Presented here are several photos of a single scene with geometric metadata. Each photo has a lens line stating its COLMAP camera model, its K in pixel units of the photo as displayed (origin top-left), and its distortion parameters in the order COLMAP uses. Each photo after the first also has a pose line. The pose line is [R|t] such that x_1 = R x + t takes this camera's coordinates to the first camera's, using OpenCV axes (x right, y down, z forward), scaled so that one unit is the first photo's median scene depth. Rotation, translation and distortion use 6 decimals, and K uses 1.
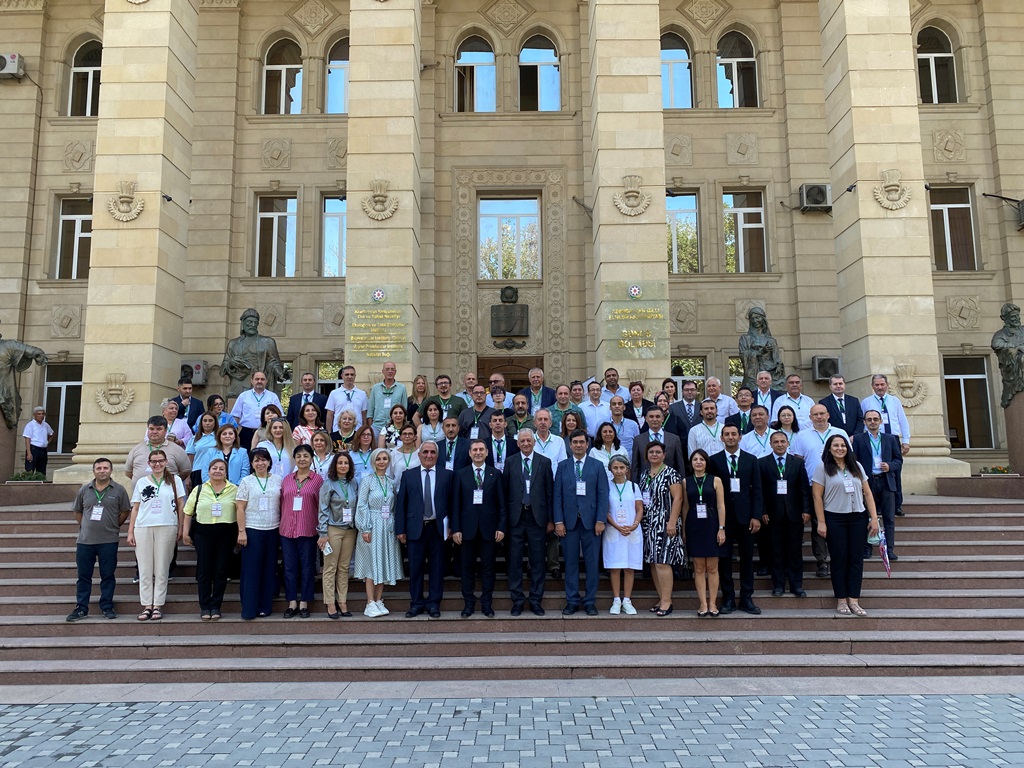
lens RADIAL K [[775.8, 0, 507.9], [0, 775.8, 374.8], [0, 0, 1]] dist [0.031132, -0.038572]
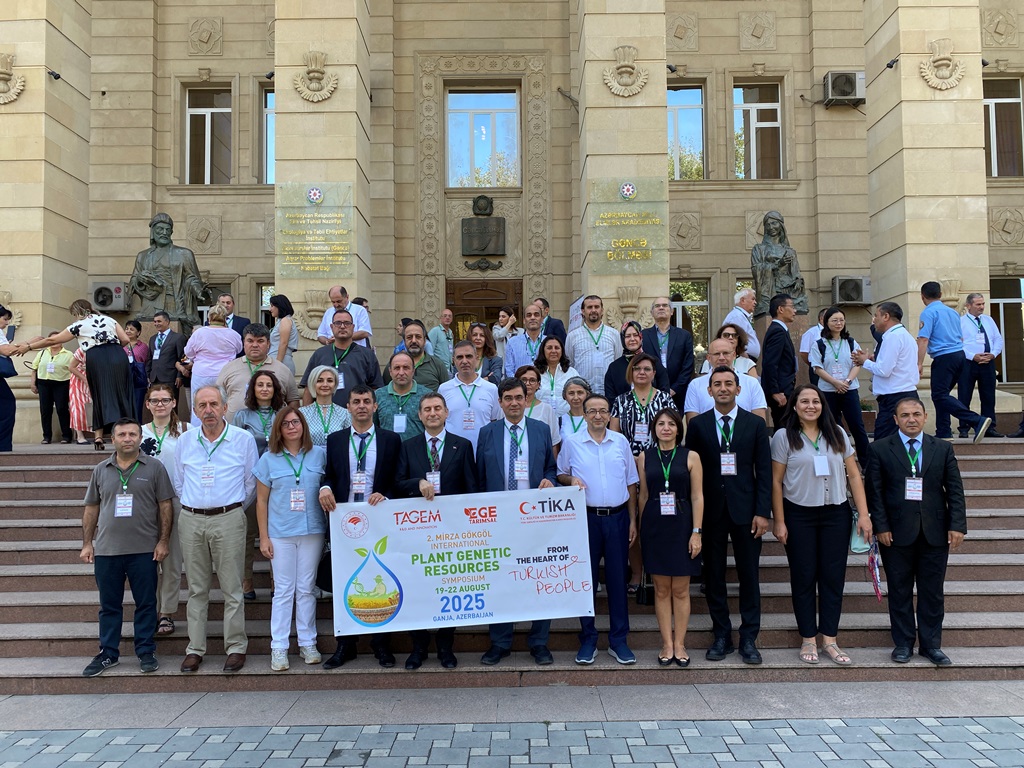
lens RADIAL K [[775.8, 0, 516.4], [0, 775.8, 392.1], [0, 0, 1]] dist [0.031132, -0.038572]
pose [[0.999916, -0.002355, 0.012726, 0.028363], [0.001192, 0.995884, 0.090635, 0.024641], [-0.012887, -0.090612, 0.995803, 0.130612]]
